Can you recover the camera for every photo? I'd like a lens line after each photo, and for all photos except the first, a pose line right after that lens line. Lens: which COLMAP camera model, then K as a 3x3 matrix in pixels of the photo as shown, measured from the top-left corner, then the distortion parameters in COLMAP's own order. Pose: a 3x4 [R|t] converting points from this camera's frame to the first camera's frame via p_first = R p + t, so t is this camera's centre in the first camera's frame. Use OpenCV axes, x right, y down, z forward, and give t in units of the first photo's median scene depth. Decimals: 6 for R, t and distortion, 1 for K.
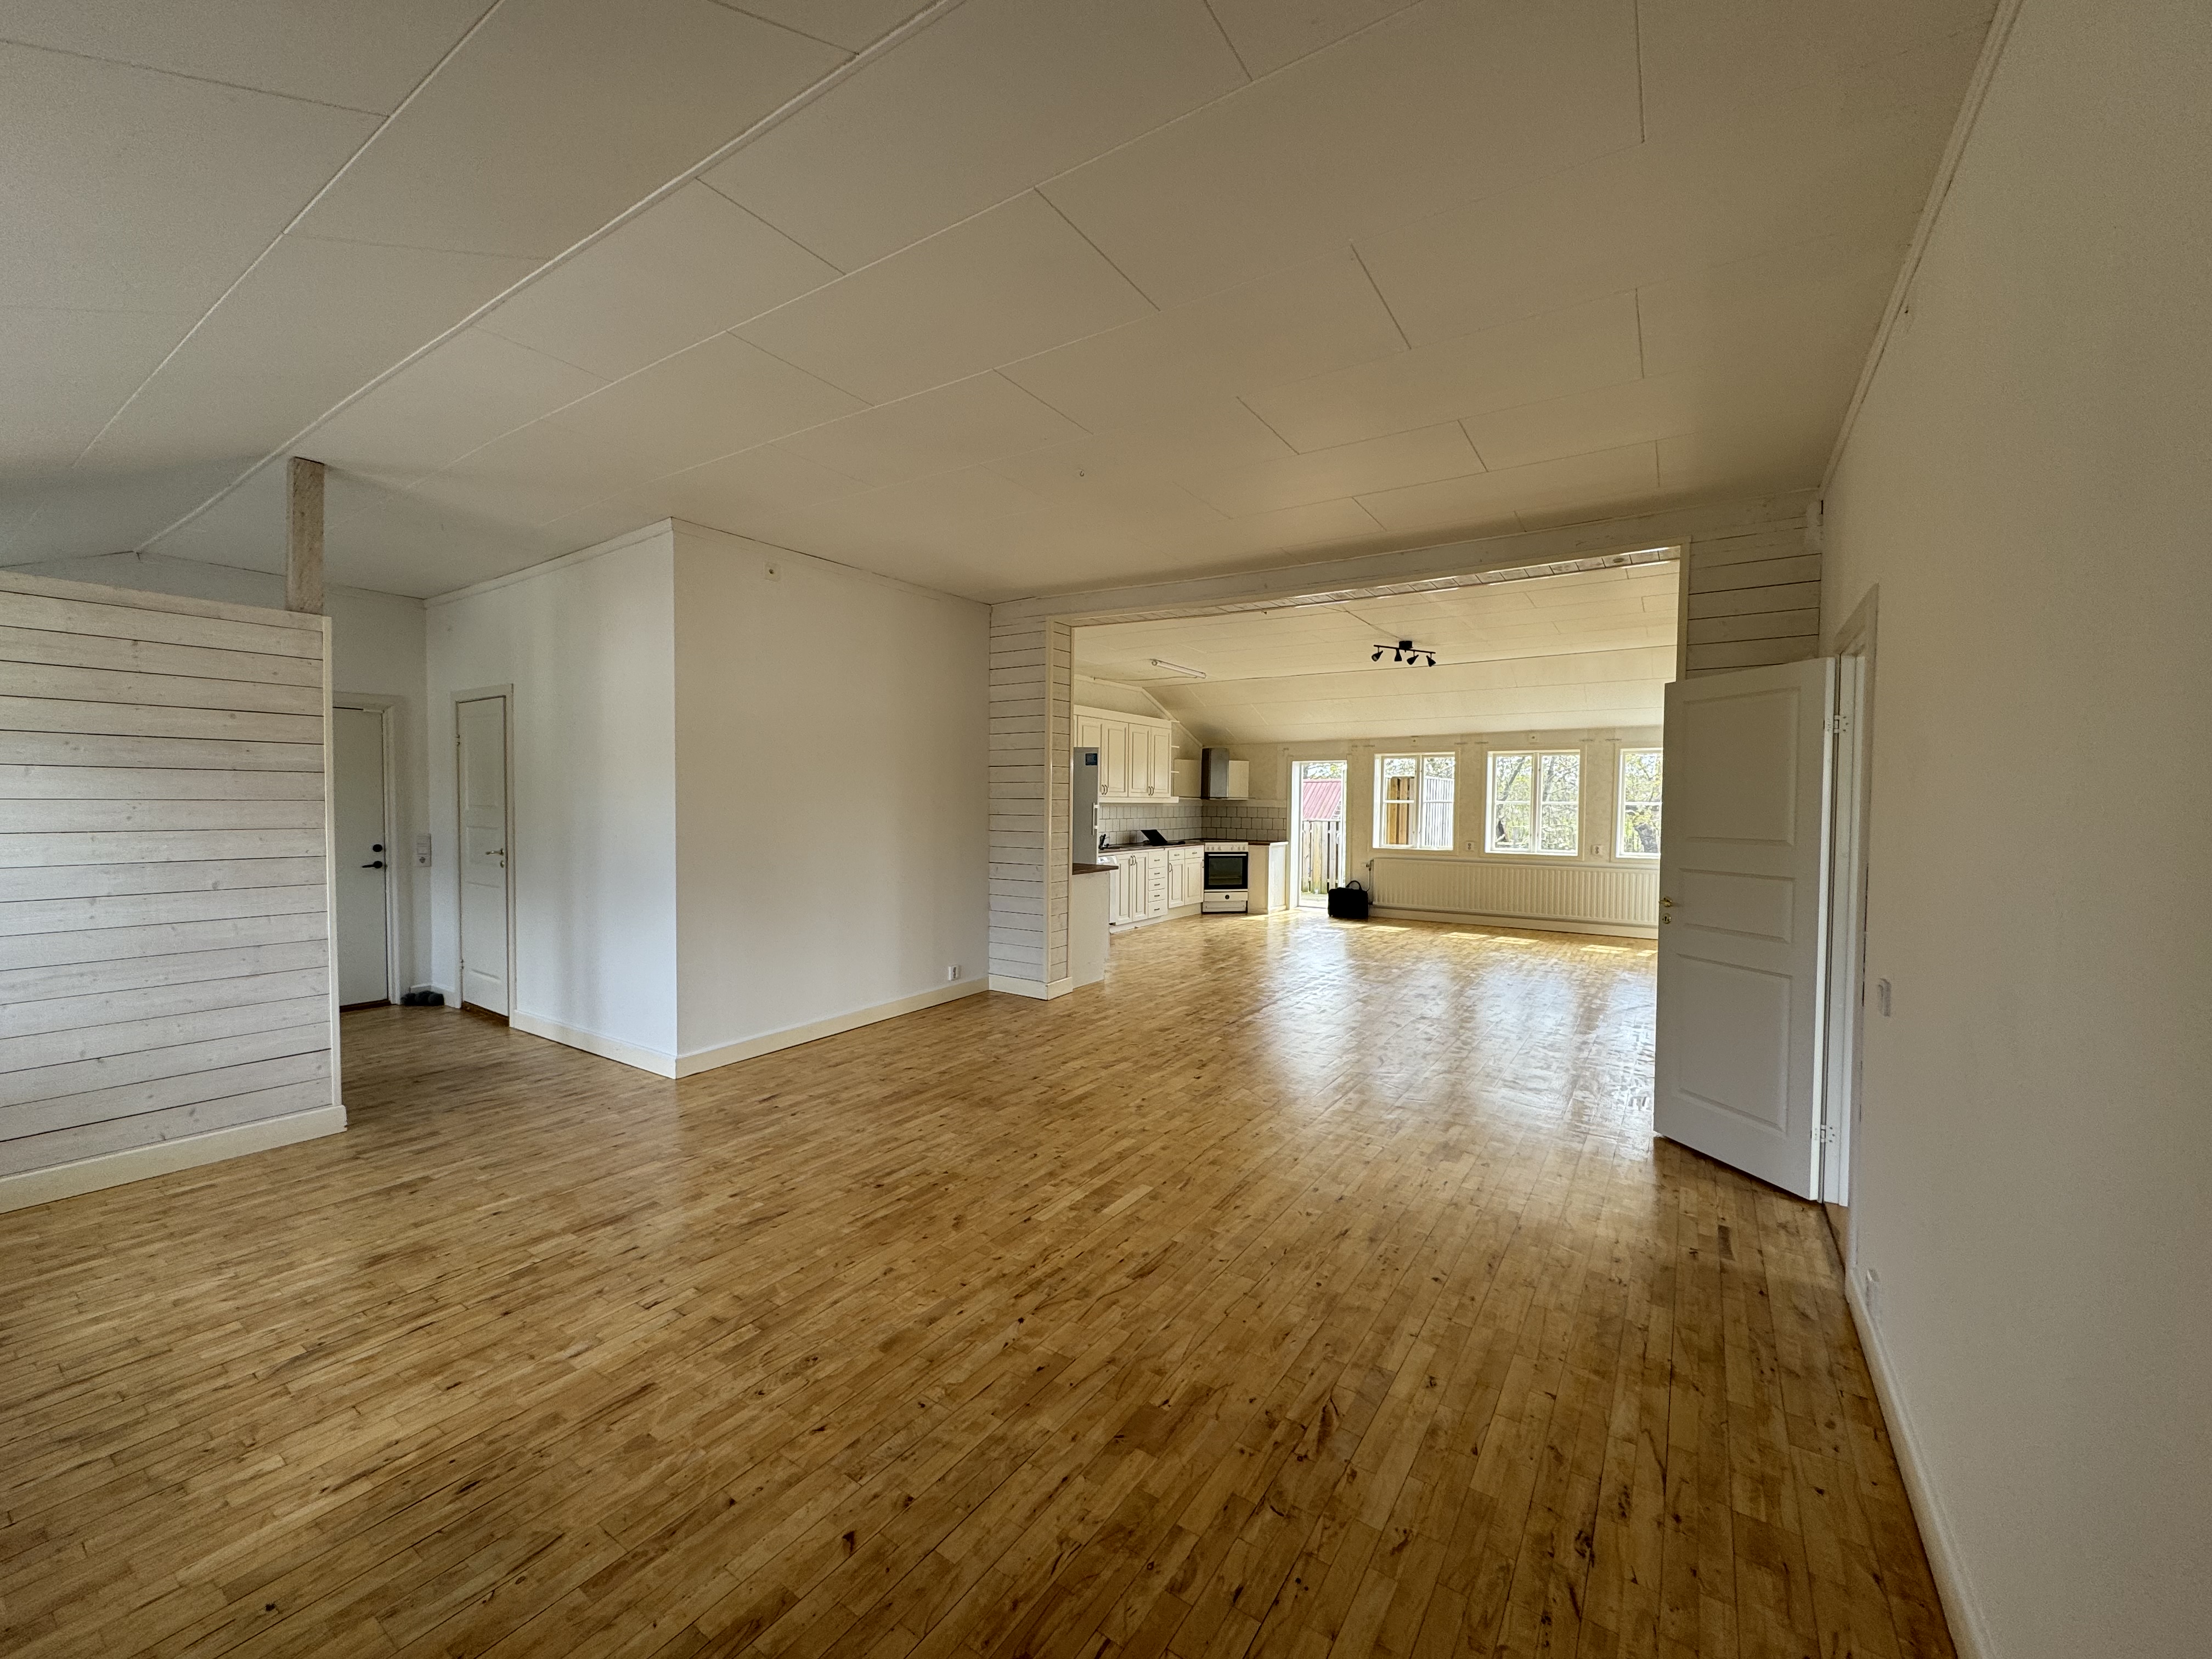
lens RADIAL K [[879.0, 0, 1105.7], [0, 879.0, 827.8], [0, 0, 1]] dist [-0.001097, -0.000481]
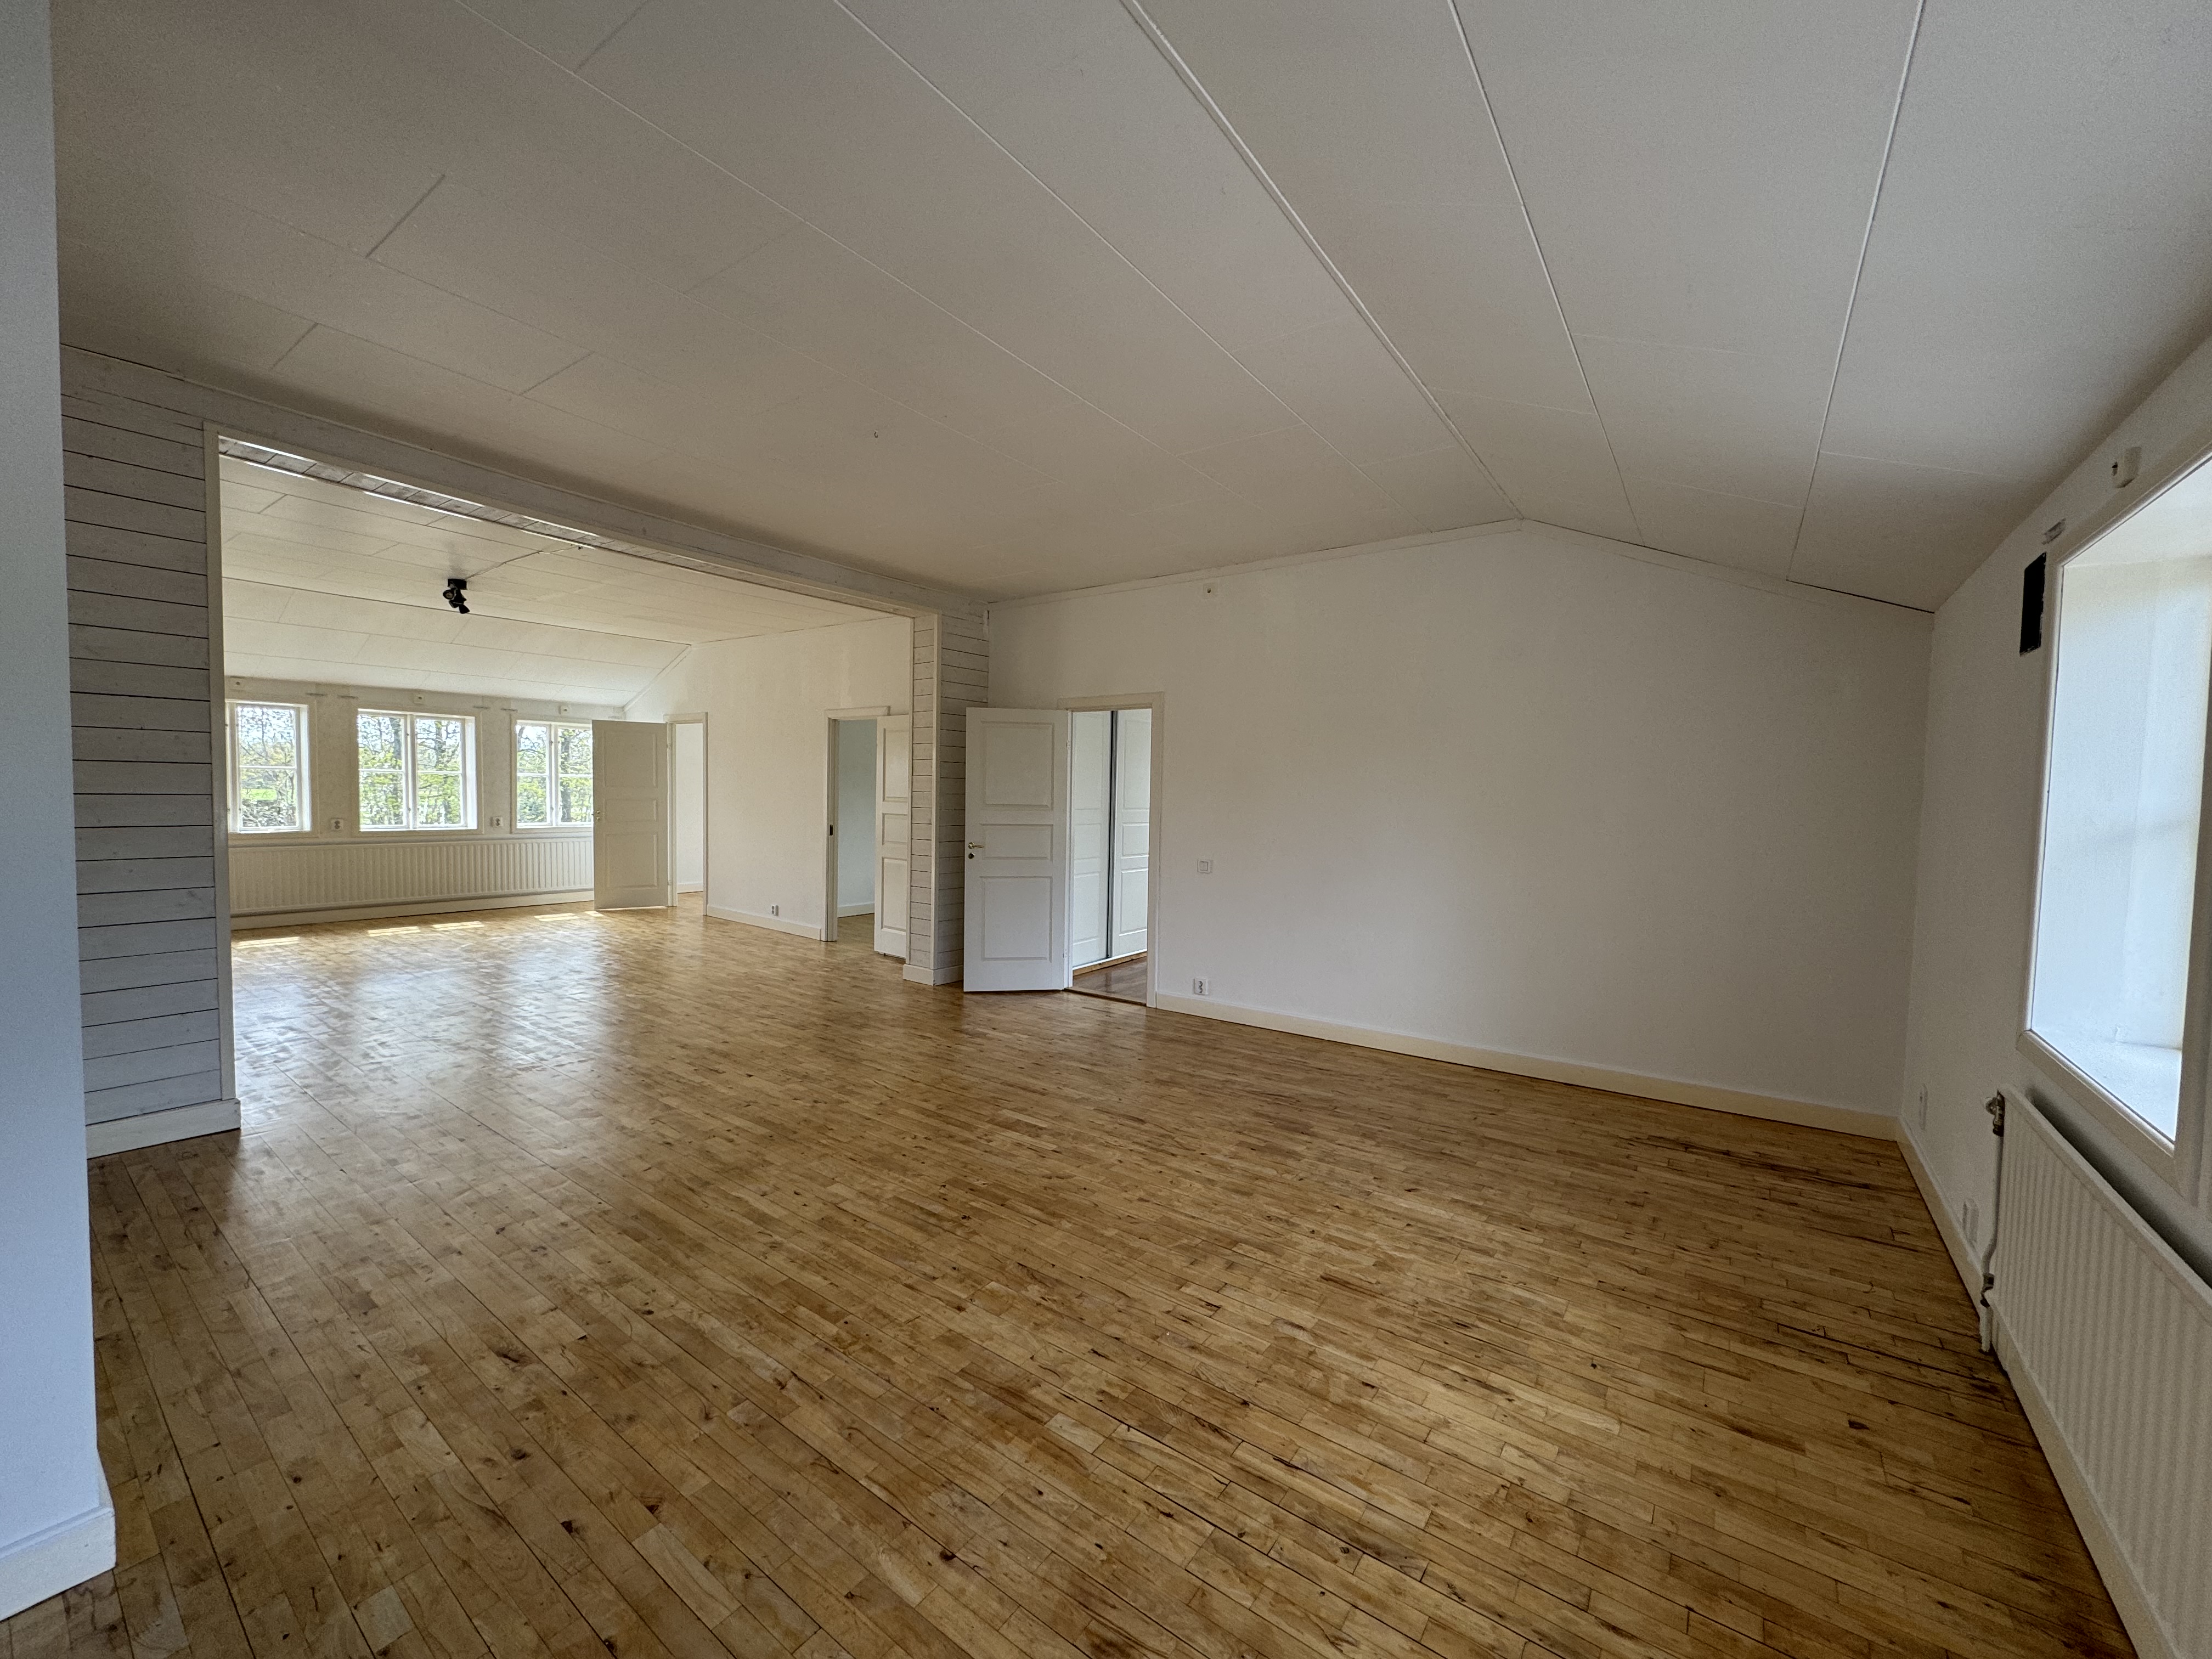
lens RADIAL K [[879.0, 0, 1106.5], [0, 879.0, 832.6], [0, 0, 1]] dist [-0.001097, -0.000481]
pose [[0.040103, -0.053807, 0.997746, -0.849248], [0.008122, 0.998534, 0.053523, -0.021535], [-0.999163, 0.005957, 0.040481, 0.621410]]
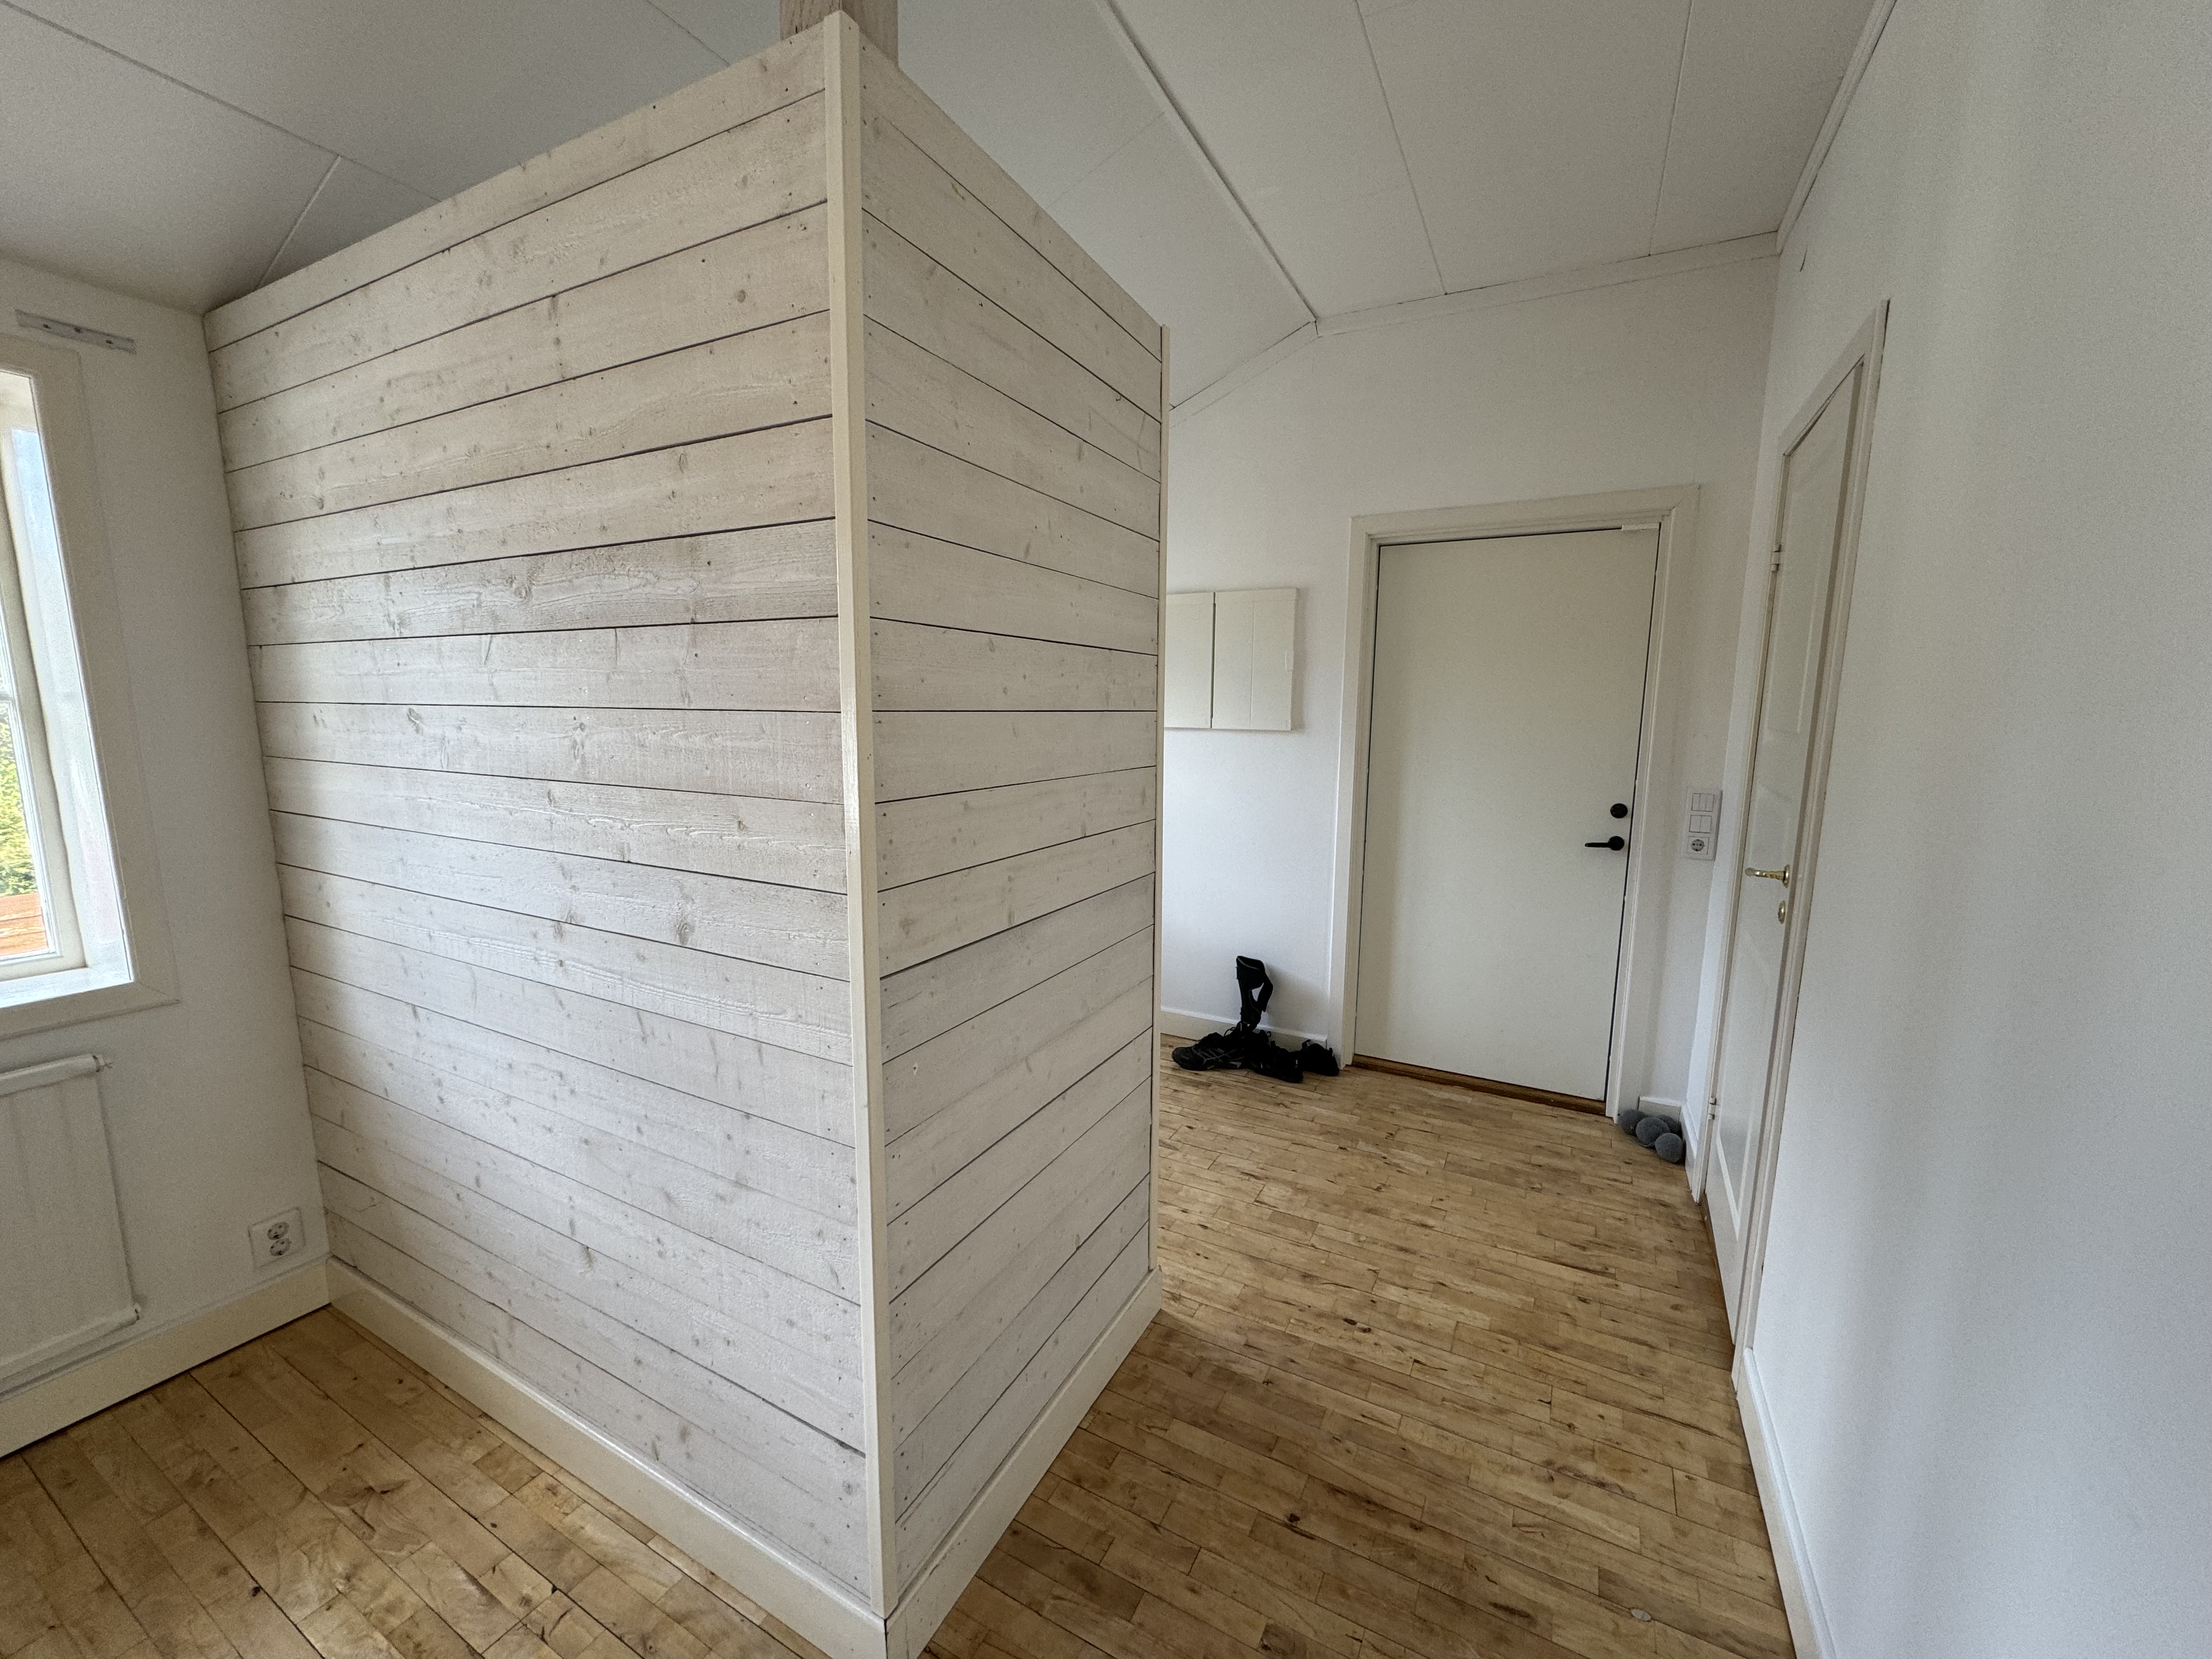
lens RADIAL K [[879.0, 0, 1107.7], [0, 879.0, 835.2], [0, 0, 1]] dist [-0.001097, -0.000481]
pose [[0.100200, 0.138884, -0.985227, -0.511116], [-0.035425, 0.990080, 0.135965, -0.029626], [0.994337, 0.021278, 0.104126, 0.928853]]
